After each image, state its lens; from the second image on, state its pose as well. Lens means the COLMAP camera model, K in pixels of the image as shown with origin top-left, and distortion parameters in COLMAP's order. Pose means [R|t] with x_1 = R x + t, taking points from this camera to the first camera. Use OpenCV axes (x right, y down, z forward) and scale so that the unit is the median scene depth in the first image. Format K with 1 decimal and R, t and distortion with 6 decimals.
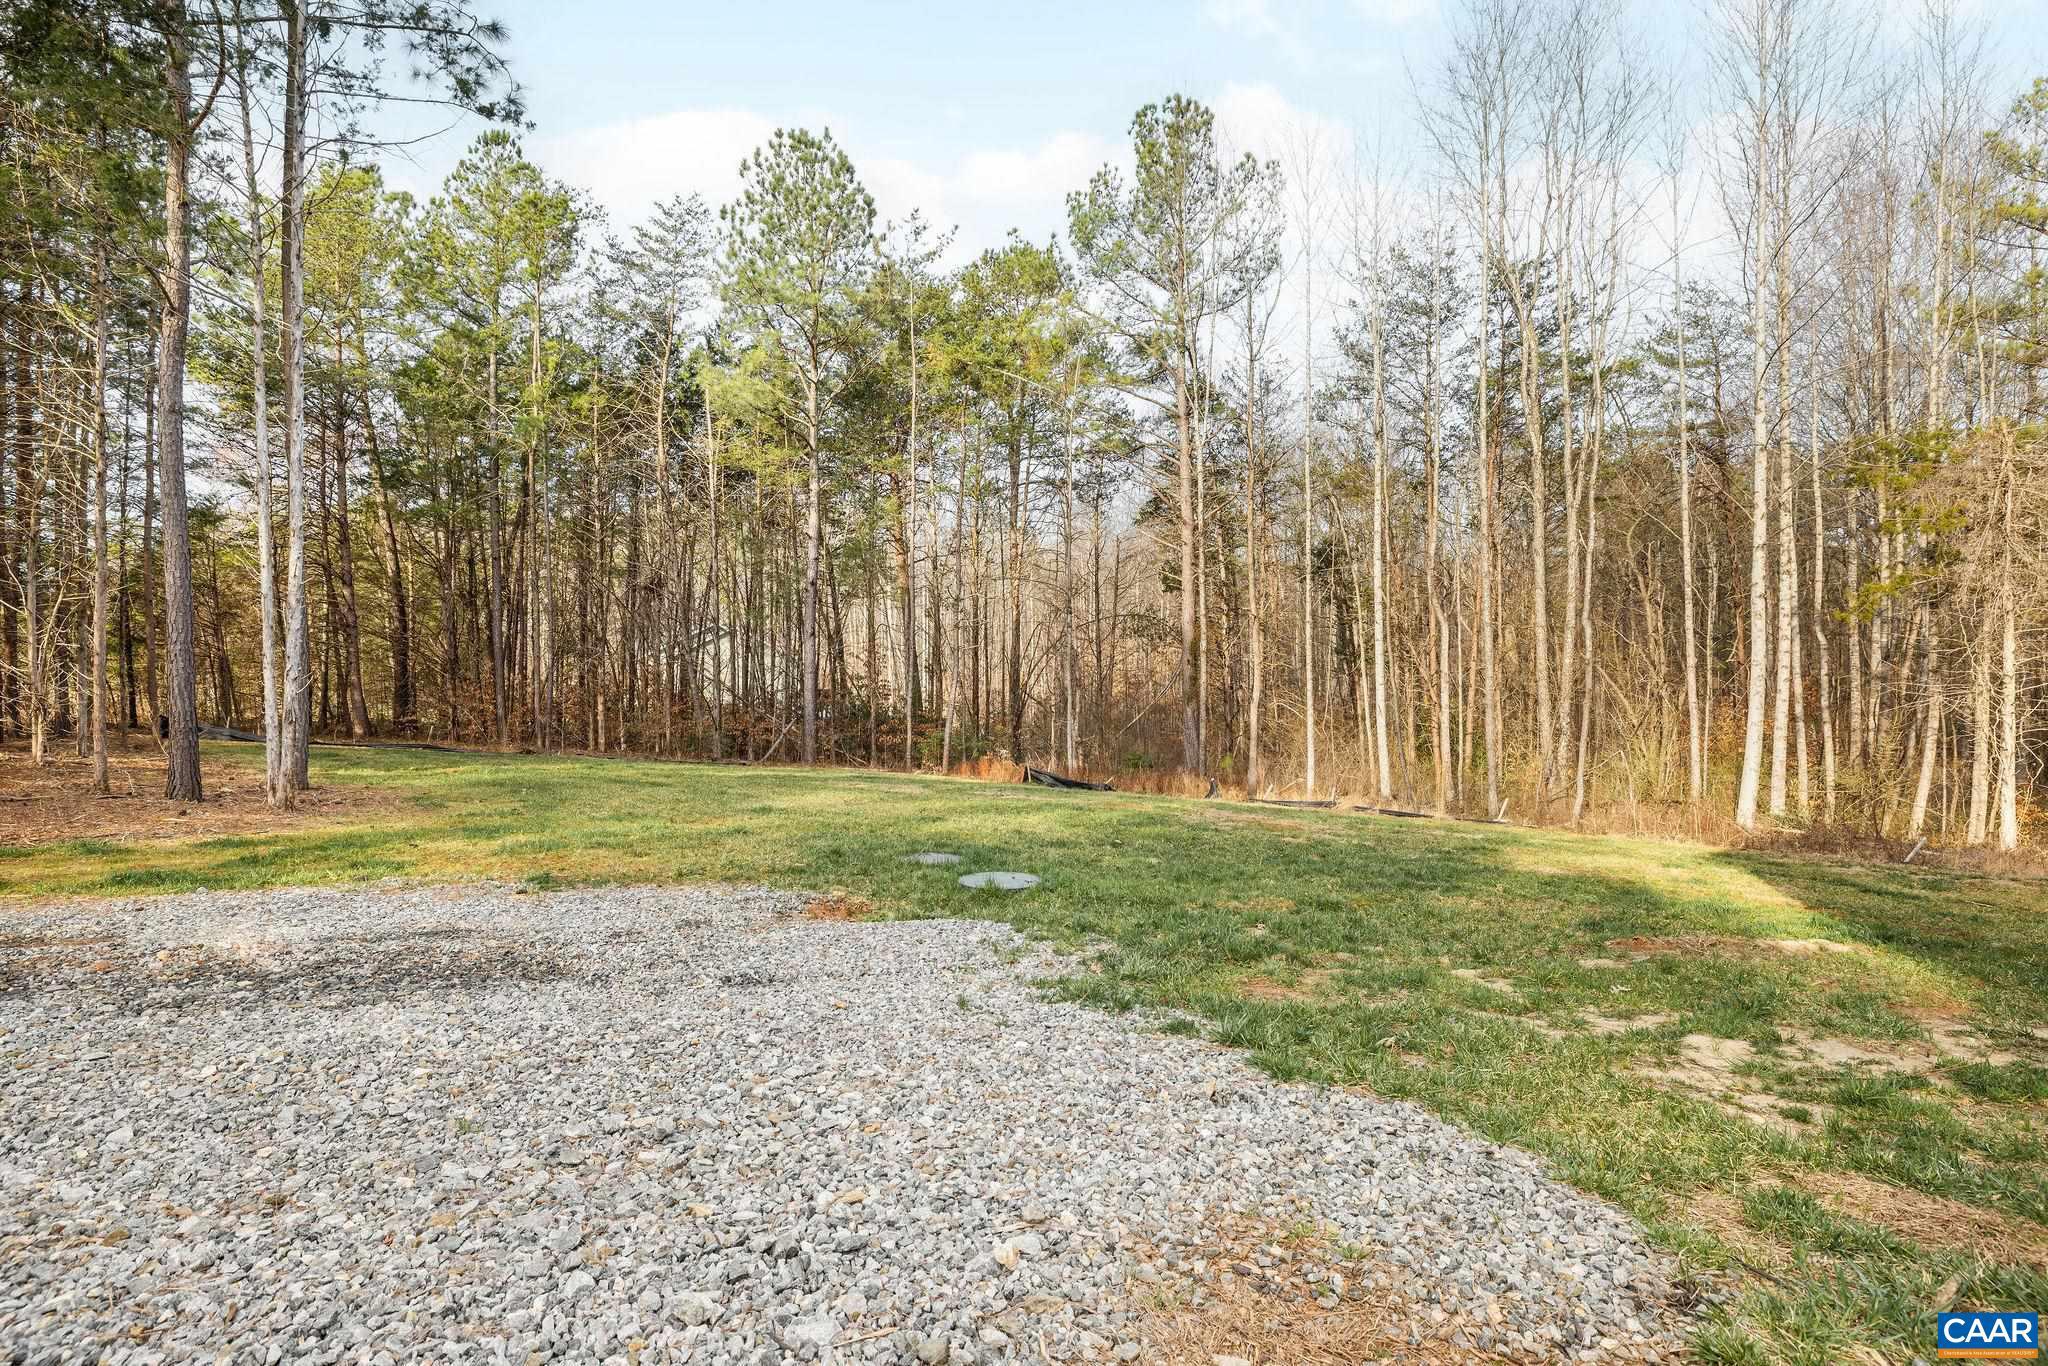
lens RADIAL K [[1003.8, 0, 1016.4], [0, 1003.8, 674.5], [0, 0, 1]] dist [-0.002820, -0.000784]
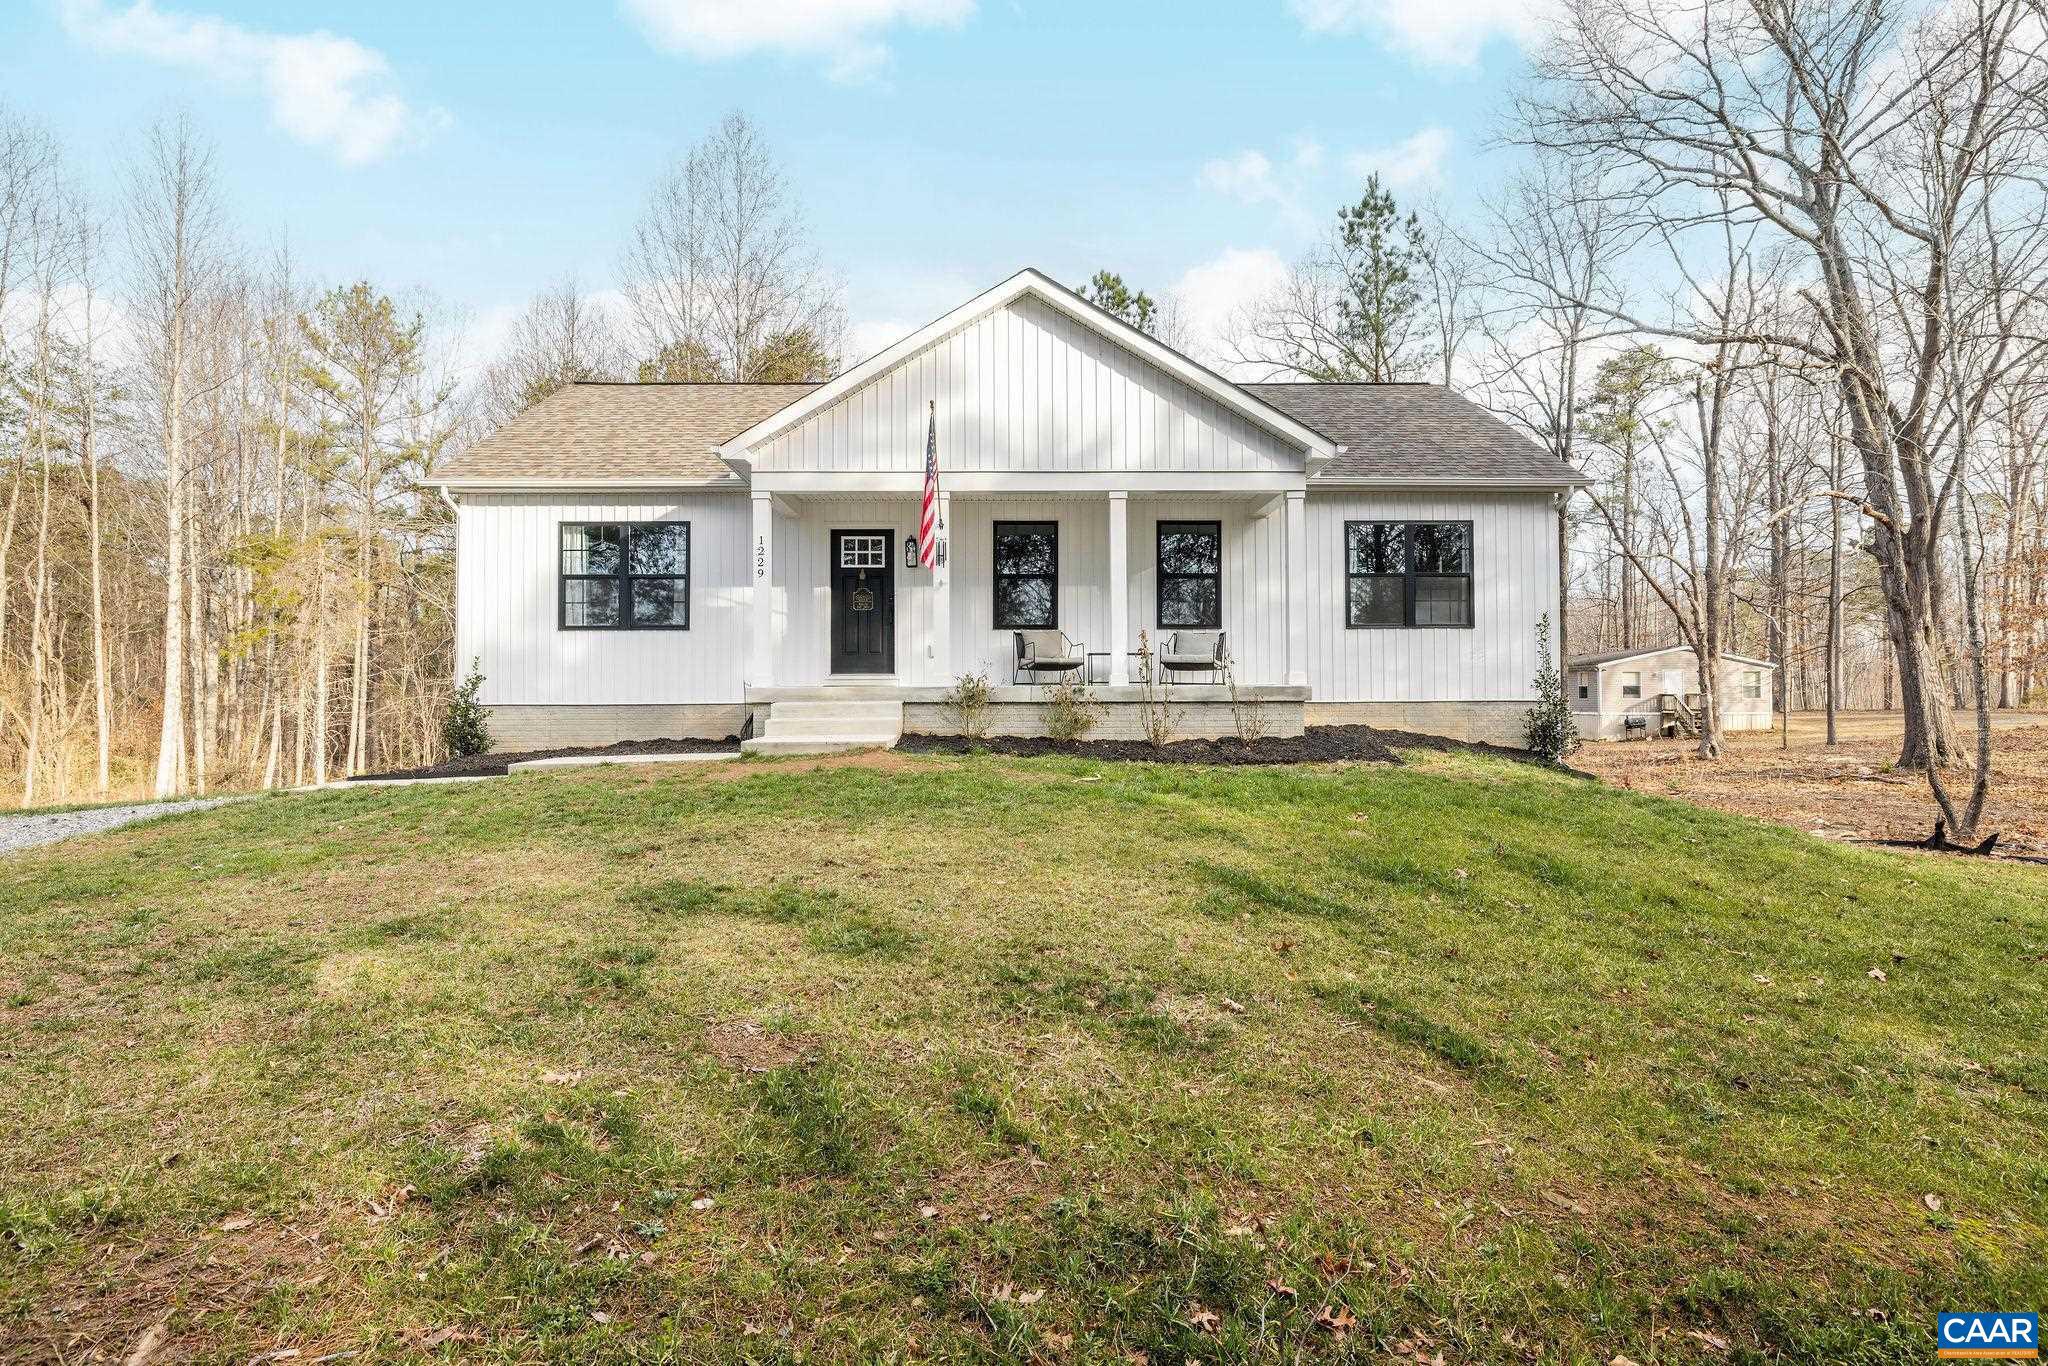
lens RADIAL K [[1071.0, 0, 1031.6], [0, 1071.0, 666.8], [0, 0, 1]] dist [-0.010844, 0.003409]
pose [[0.169838, 0.024482, 0.985168, -0.343957], [0.005687, 0.999650, -0.025823, 0.005953], [-0.985456, 0.009988, 0.169639, -0.288192]]
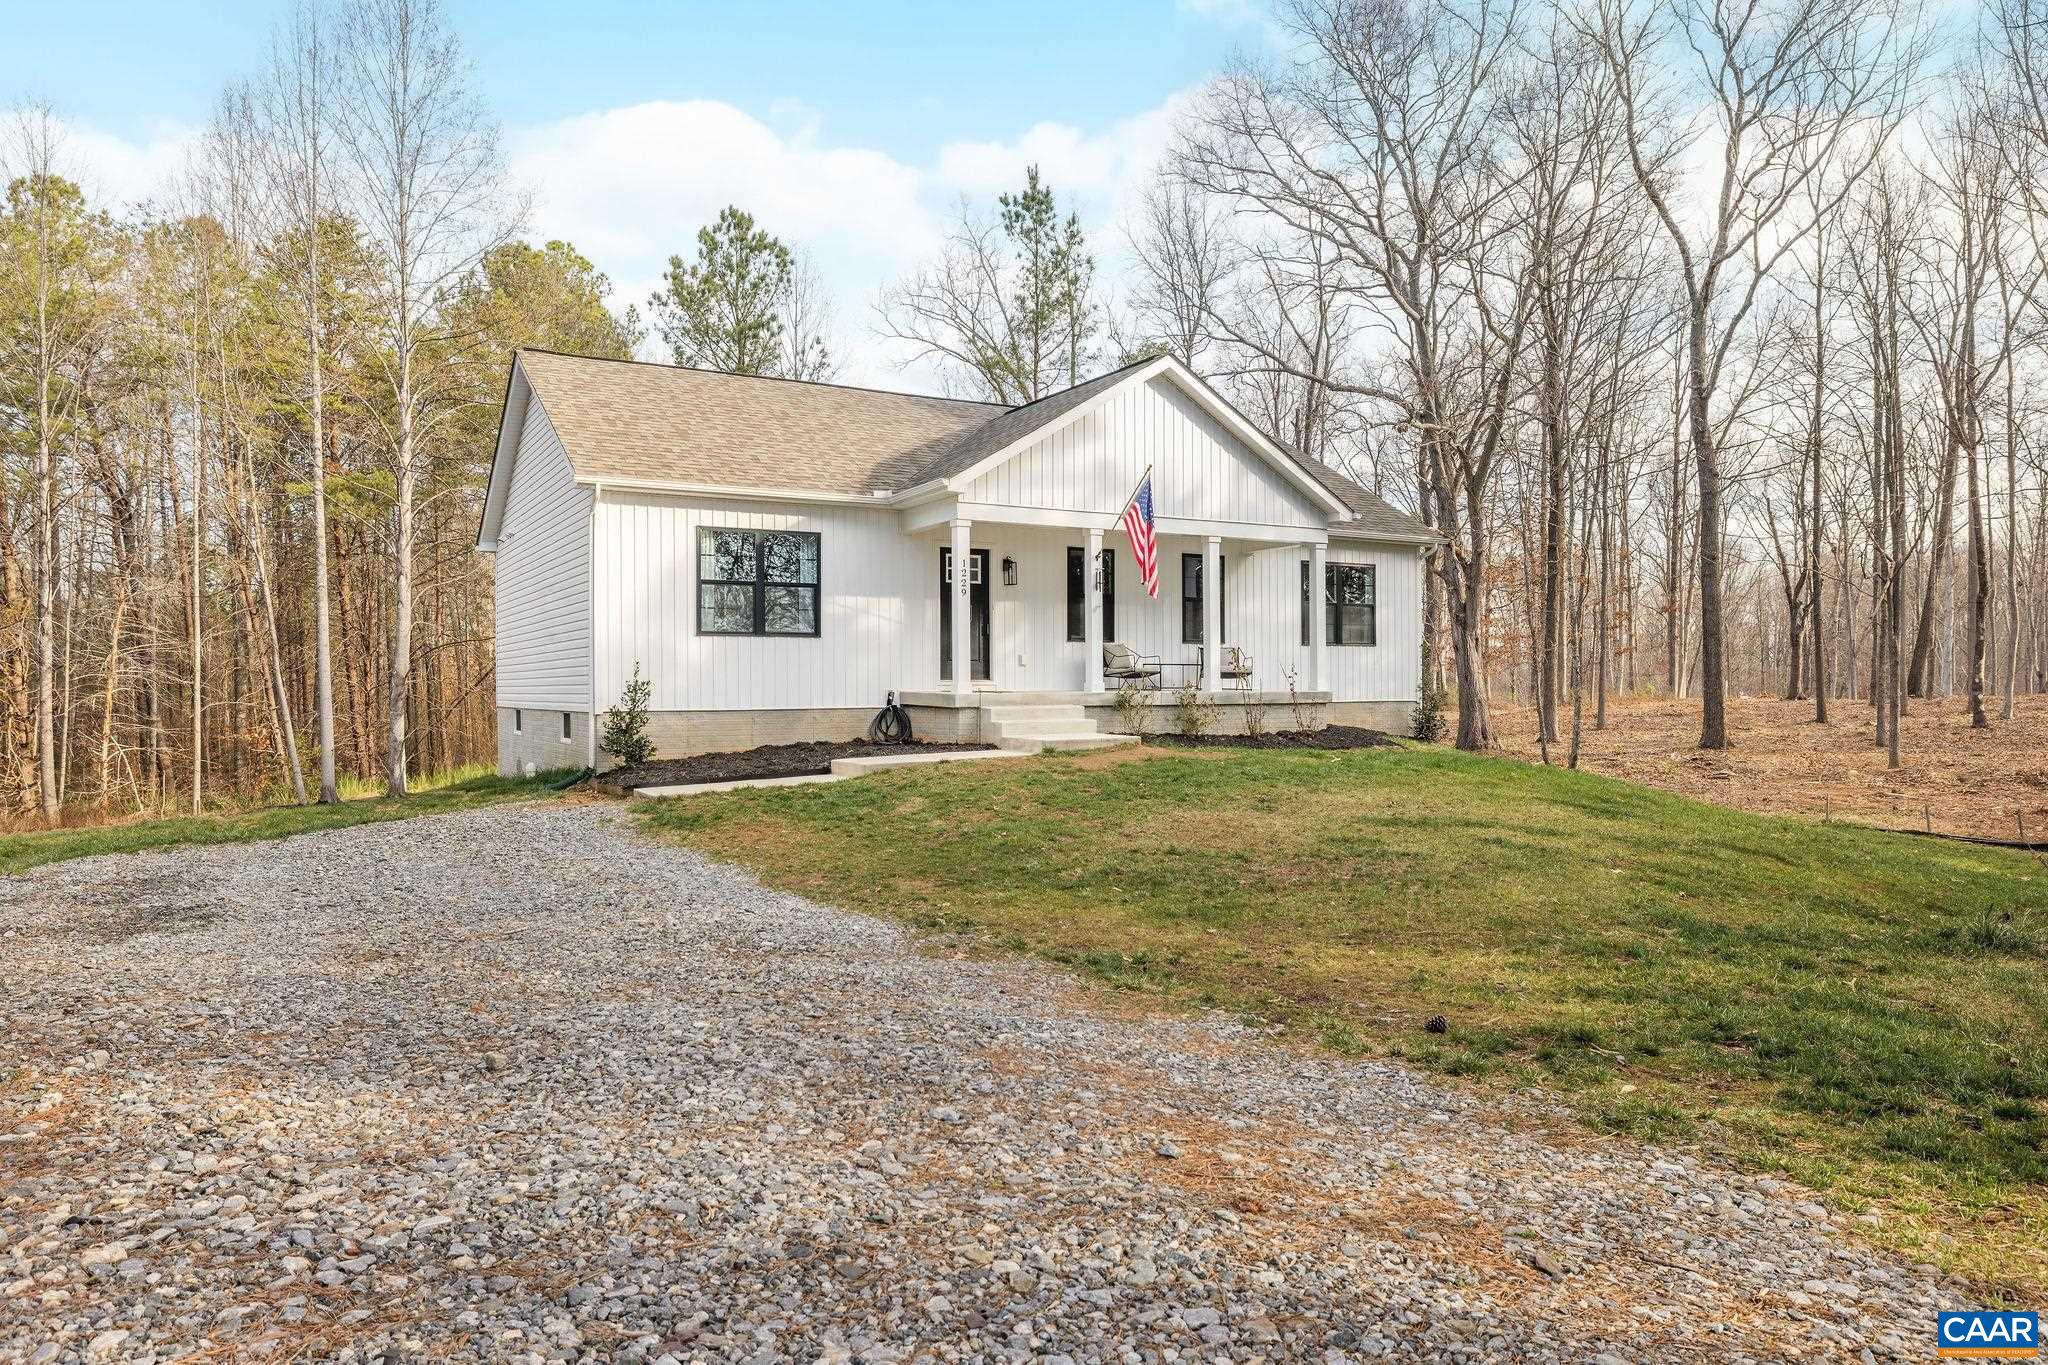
lens RADIAL K [[1321.2, 0, 1018.7], [0, 1321.2, 678.6], [0, 0, 1]] dist [-0.001791, -0.006968]
pose [[-0.322680, 0.003471, 0.946502, -0.515478], [0.004582, 0.999987, -0.002104, -0.002940], [-0.946497, 0.003658, -0.322692, 0.061030]]
